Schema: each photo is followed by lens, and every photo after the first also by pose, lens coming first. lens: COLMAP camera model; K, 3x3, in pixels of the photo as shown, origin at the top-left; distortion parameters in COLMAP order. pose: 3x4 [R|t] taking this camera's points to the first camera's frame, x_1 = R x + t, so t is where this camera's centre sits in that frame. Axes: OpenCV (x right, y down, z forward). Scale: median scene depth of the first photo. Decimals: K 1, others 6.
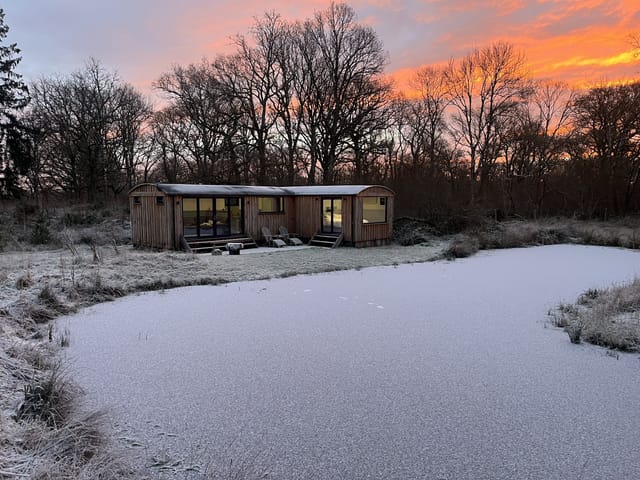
lens RADIAL K [[465.1, 0, 320.0], [0, 465.1, 240.0], [0, 0, 1]] dist [0.075366, -0.084910]
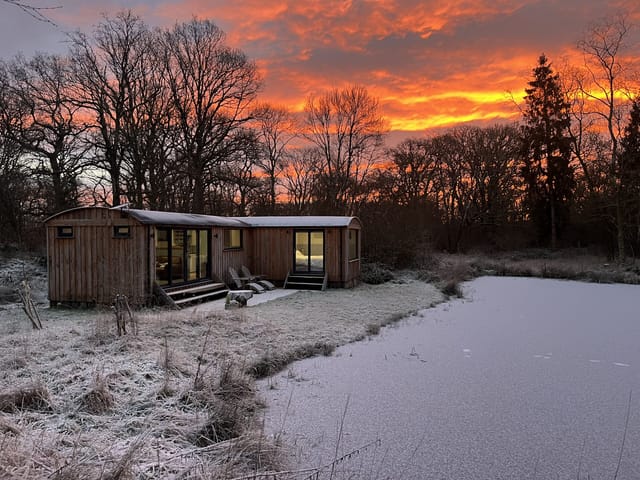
lens RADIAL K [[465.4, 0, 312.3], [0, 465.4, 244.0], [0, 0, 1]] dist [0.078264, -0.091616]
pose [[0.903008, -0.006046, 0.429582, -0.322857], [0.037048, 0.997272, -0.063840, -0.012526], [-0.428024, 0.073563, 0.900769, 0.241990]]
